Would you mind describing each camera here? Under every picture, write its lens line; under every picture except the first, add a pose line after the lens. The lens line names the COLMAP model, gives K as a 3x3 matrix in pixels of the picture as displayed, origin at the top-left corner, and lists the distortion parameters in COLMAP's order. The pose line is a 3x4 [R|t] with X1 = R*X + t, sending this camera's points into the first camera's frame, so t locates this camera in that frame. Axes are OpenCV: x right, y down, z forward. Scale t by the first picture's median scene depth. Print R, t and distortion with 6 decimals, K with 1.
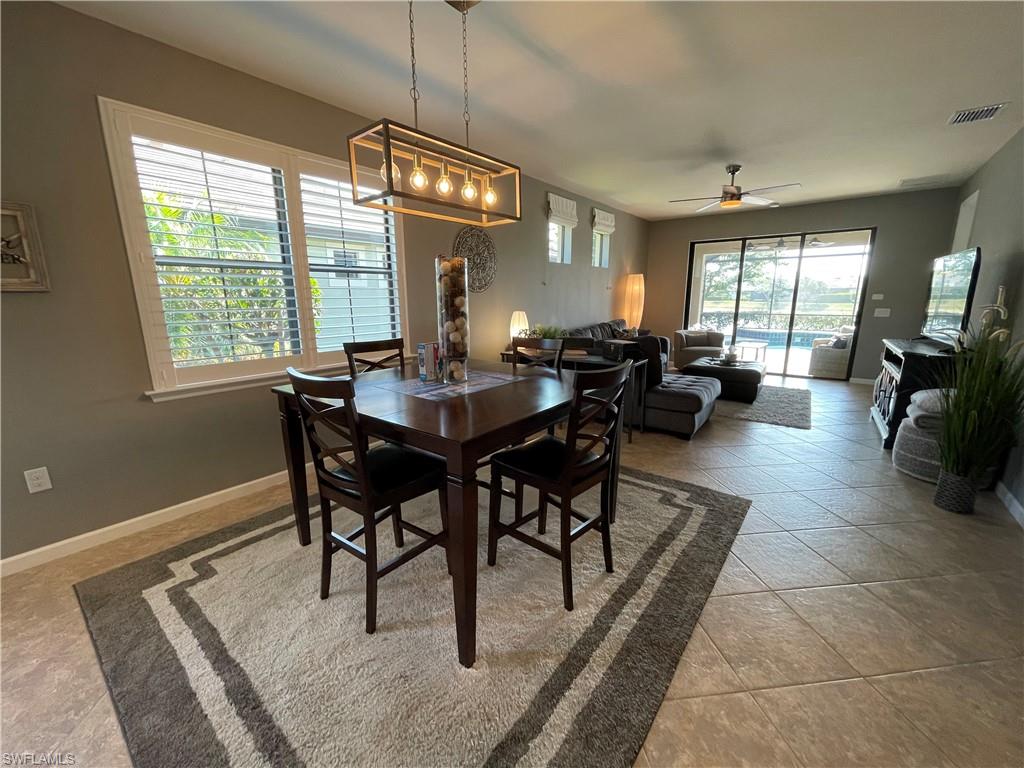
lens RADIAL K [[415.0, 0, 509.8], [0, 415.0, 388.5], [0, 0, 1]] dist [-0.002192, -0.000496]
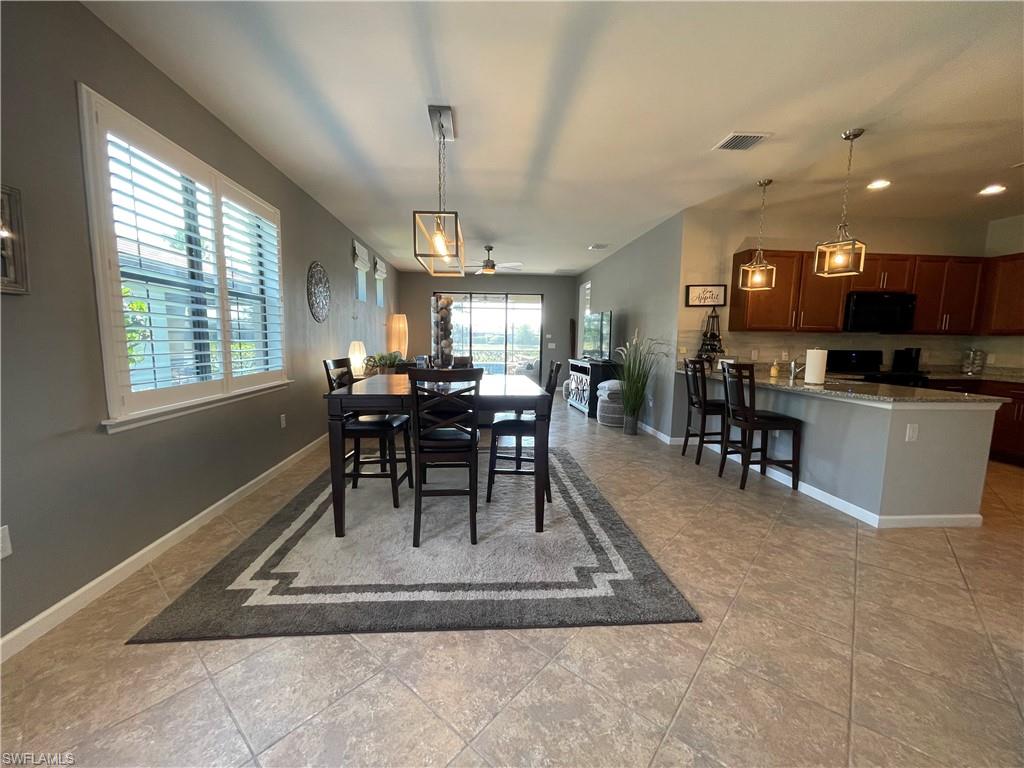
lens RADIAL K [[415.0, 0, 509.8], [0, 415.0, 388.5], [0, 0, 1]] dist [-0.002192, -0.000496]
pose [[0.733693, -0.066731, 0.676196, -0.896287], [0.131971, 0.990210, -0.045472, 0.094666], [-0.666542, 0.122601, 0.735317, -0.170434]]
